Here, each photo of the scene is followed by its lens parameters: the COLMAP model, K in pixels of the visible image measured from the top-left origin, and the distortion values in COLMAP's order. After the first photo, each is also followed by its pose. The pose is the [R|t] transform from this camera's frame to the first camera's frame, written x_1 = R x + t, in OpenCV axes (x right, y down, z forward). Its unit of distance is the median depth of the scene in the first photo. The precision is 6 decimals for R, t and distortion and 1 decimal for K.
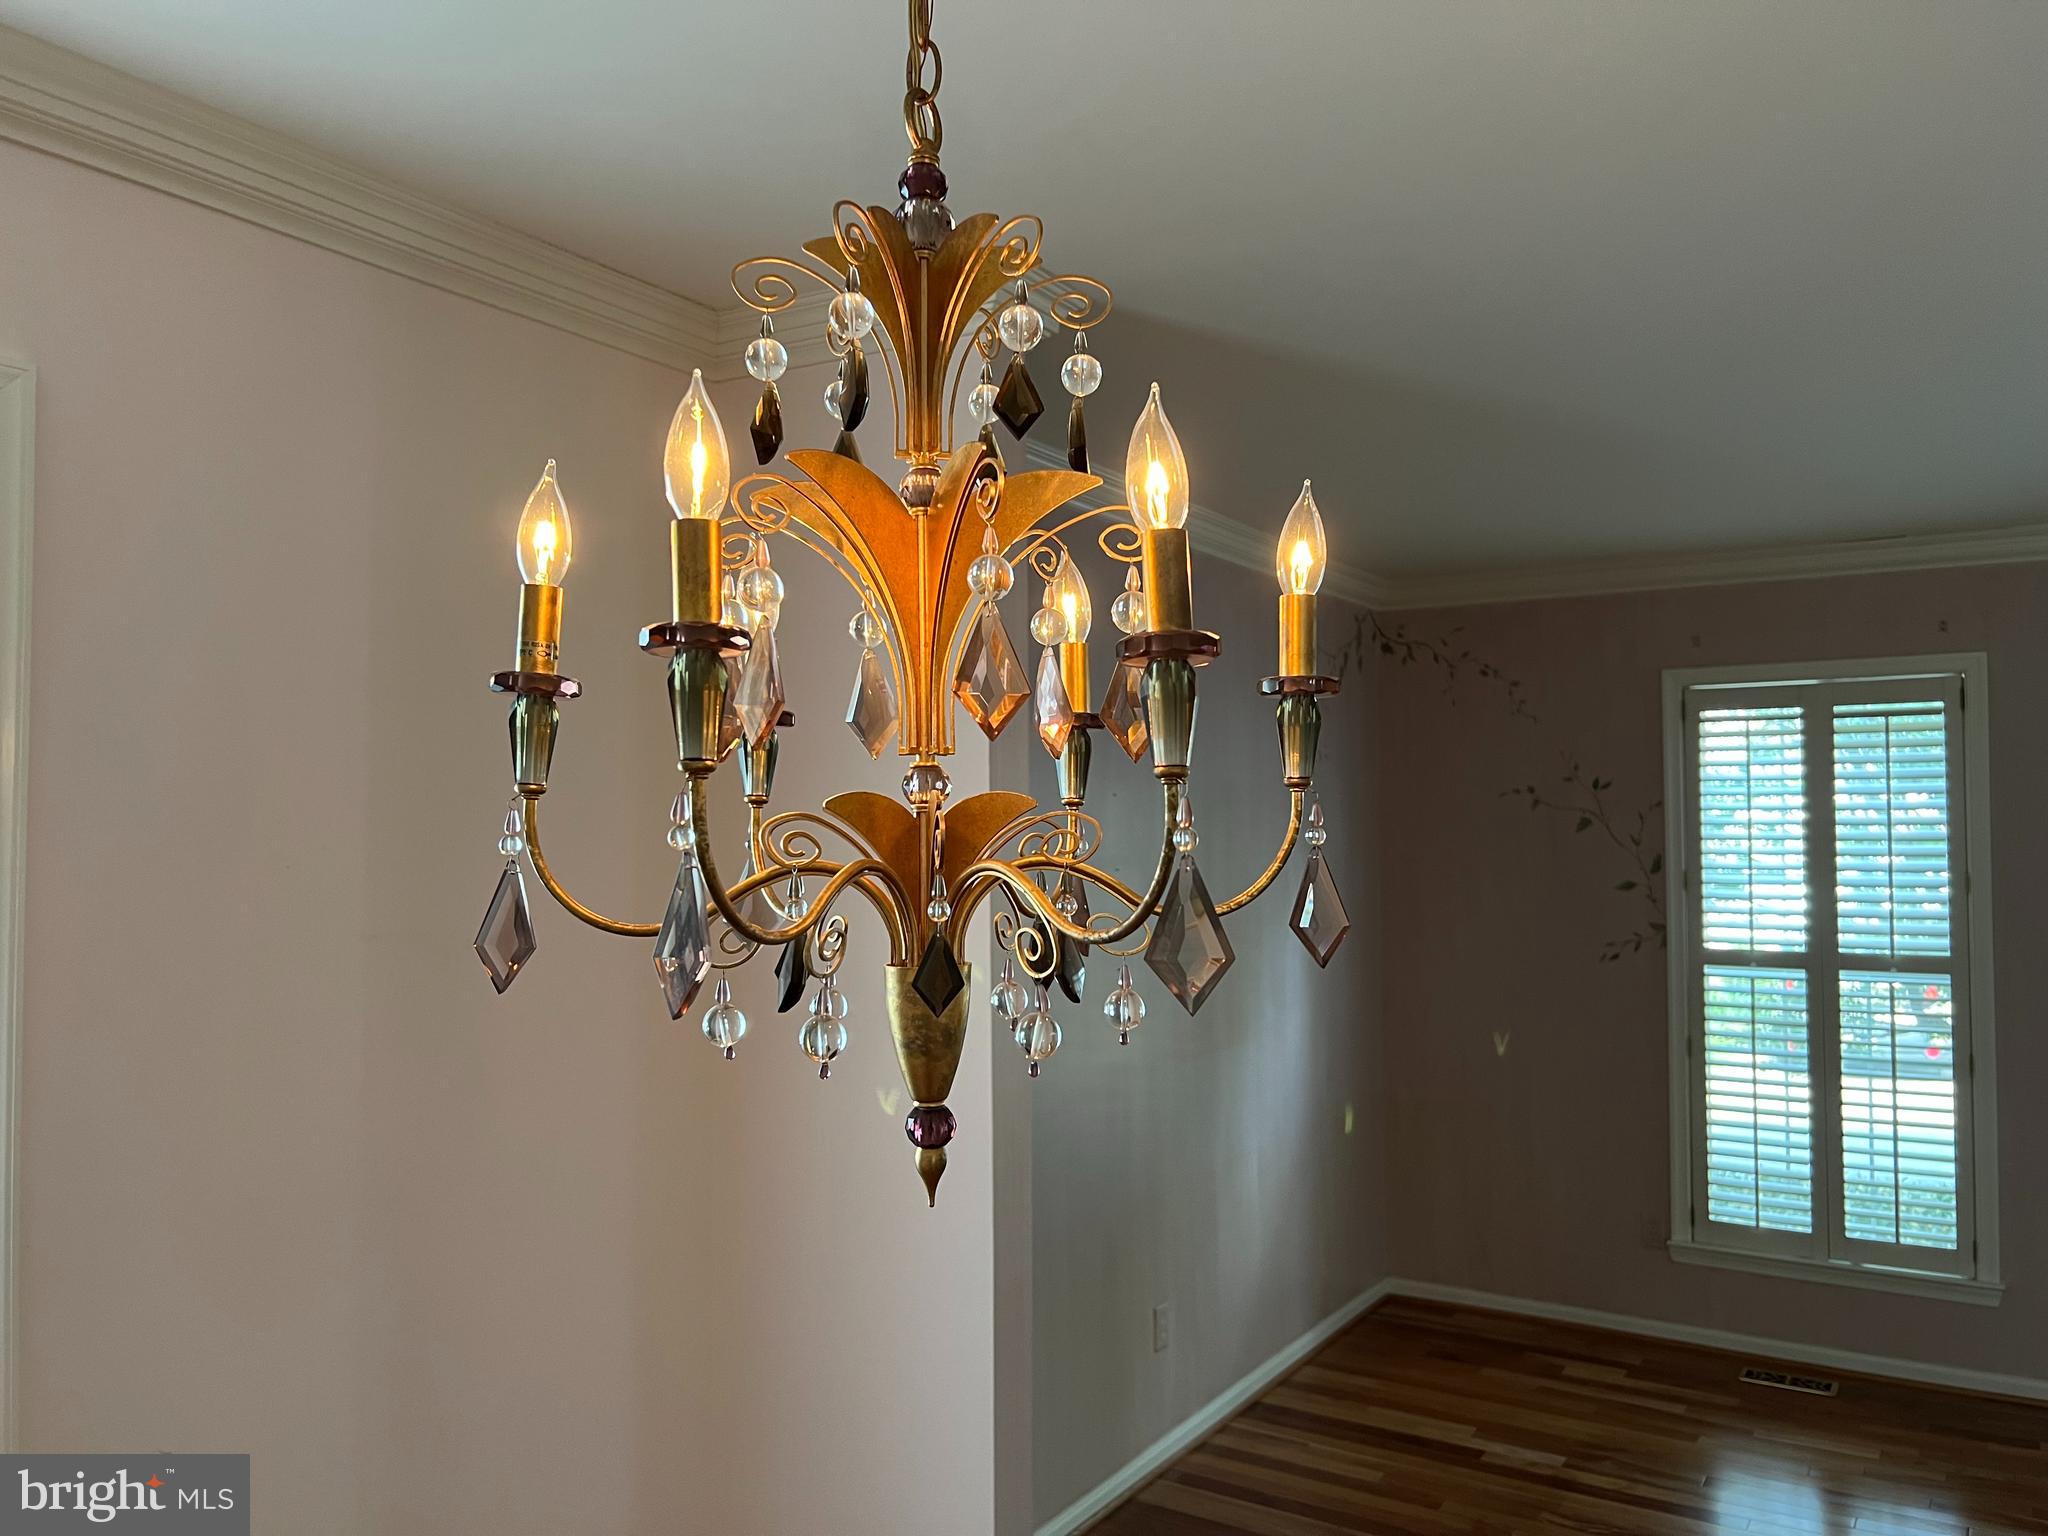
lens RADIAL K [[1557.3, 0, 1032.7], [0, 1557.3, 771.3], [0, 0, 1]] dist [0.037871, -0.036236]
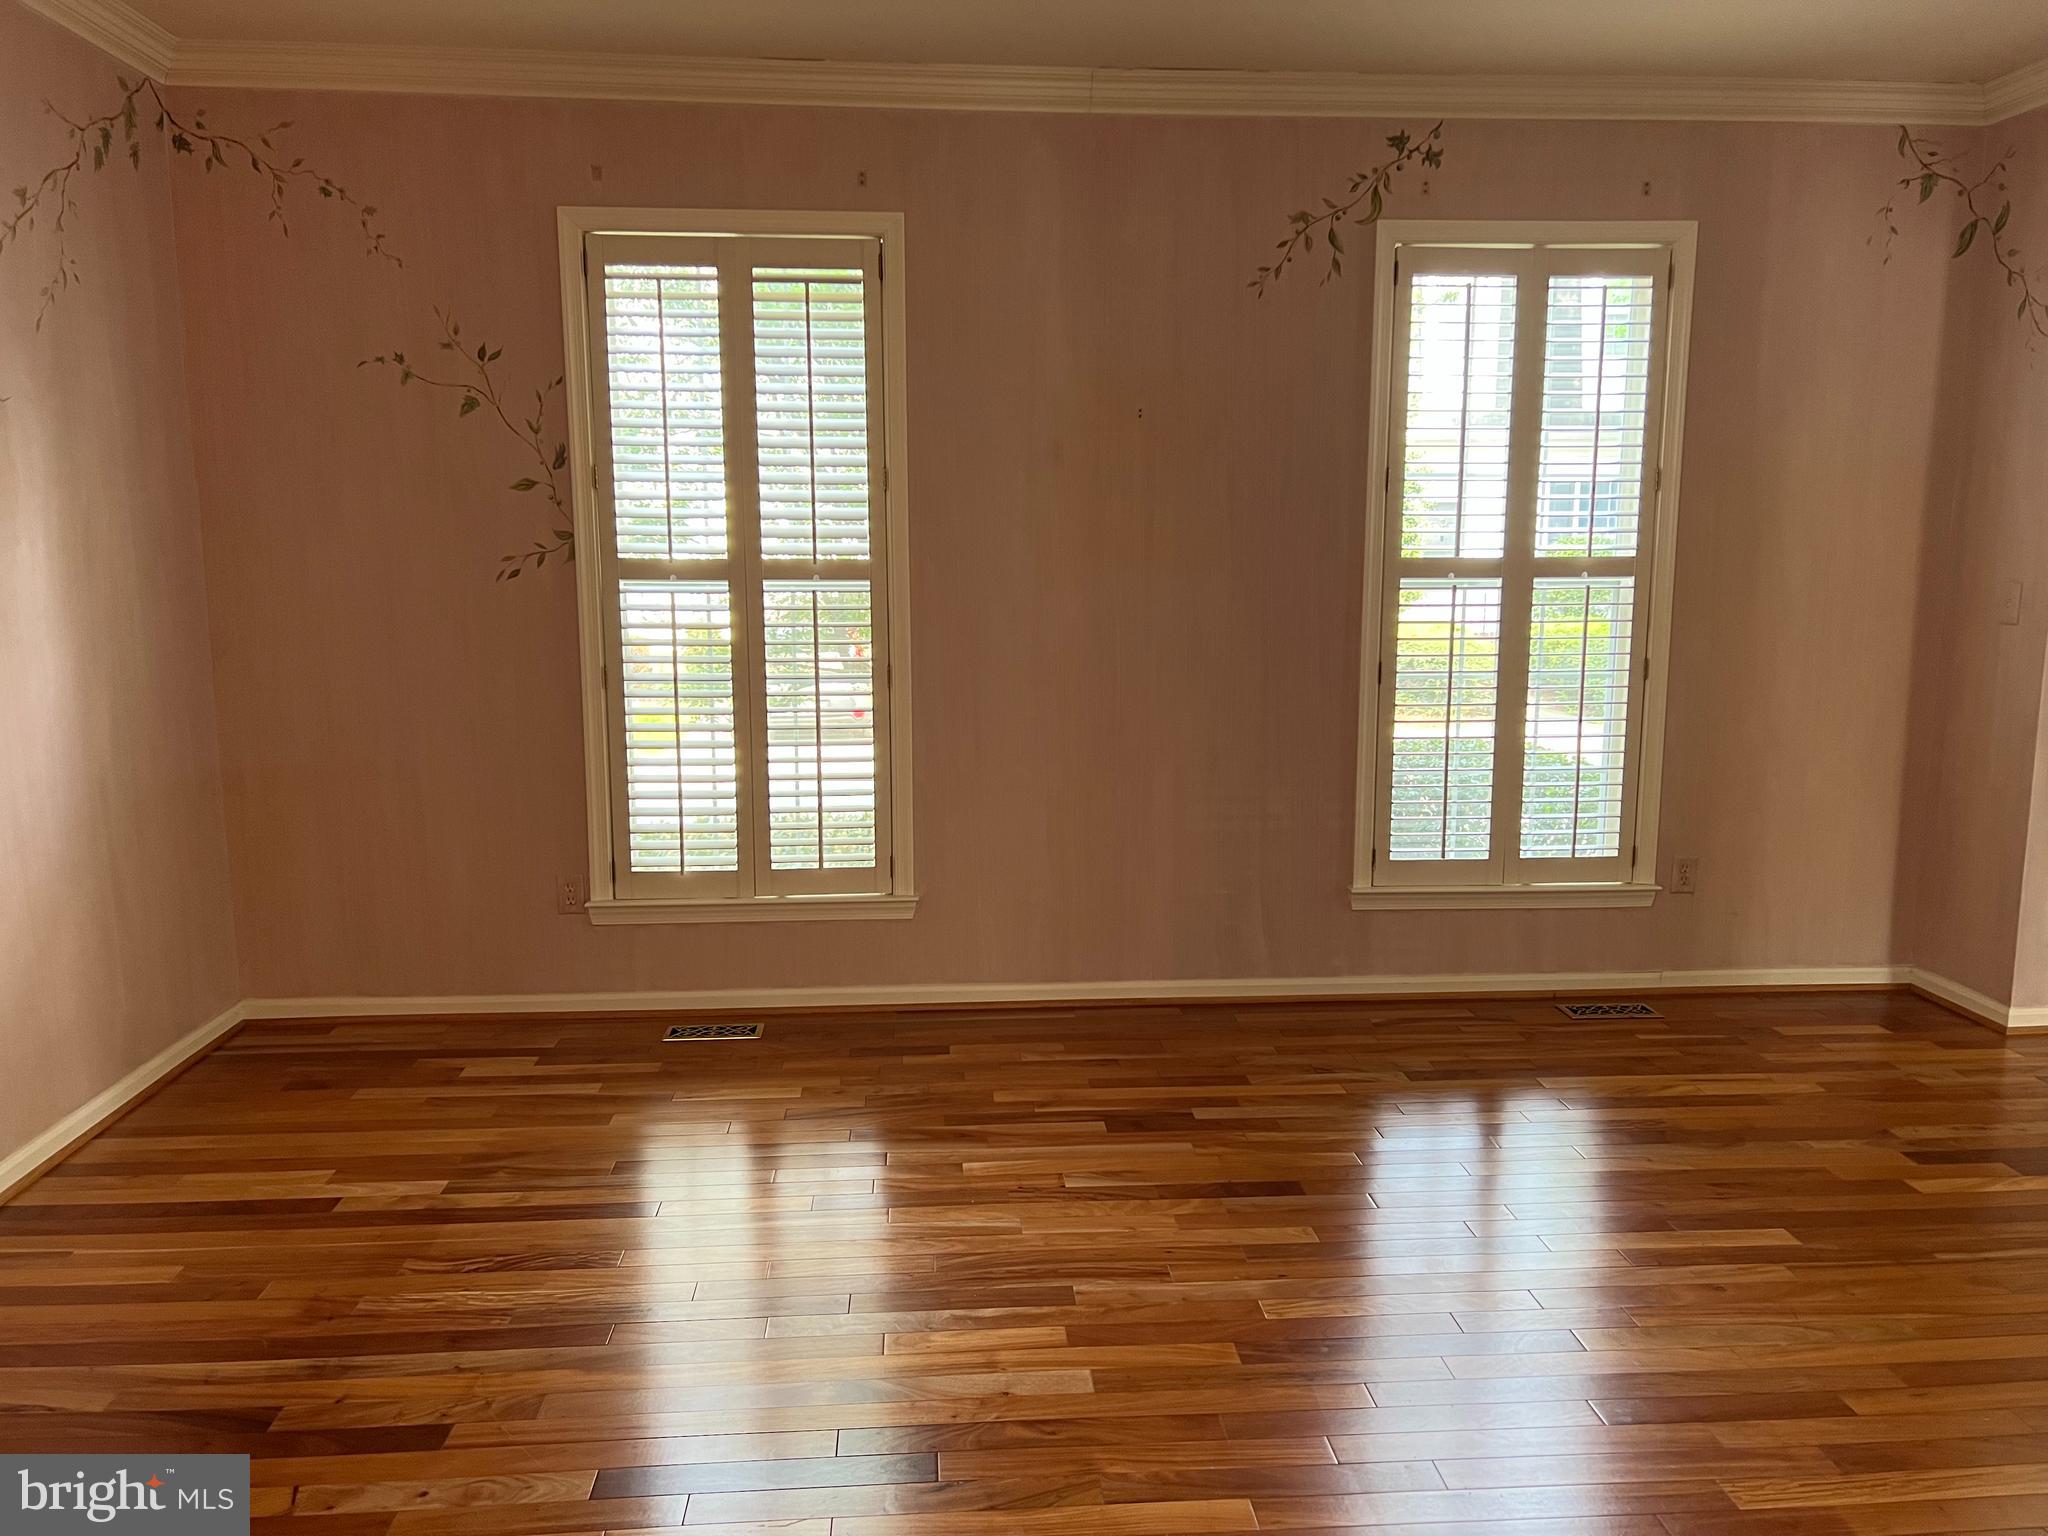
lens RADIAL K [[1536.2, 0, 1024.0], [0, 1536.2, 768.0], [0, 0, 1]] dist [0.001677, -0.051649]
pose [[0.810822, -0.090299, 0.578285, 0.123535], [-0.015441, 0.984383, 0.175361, 0.078229], [-0.585089, -0.151116, 0.796765, 0.207813]]
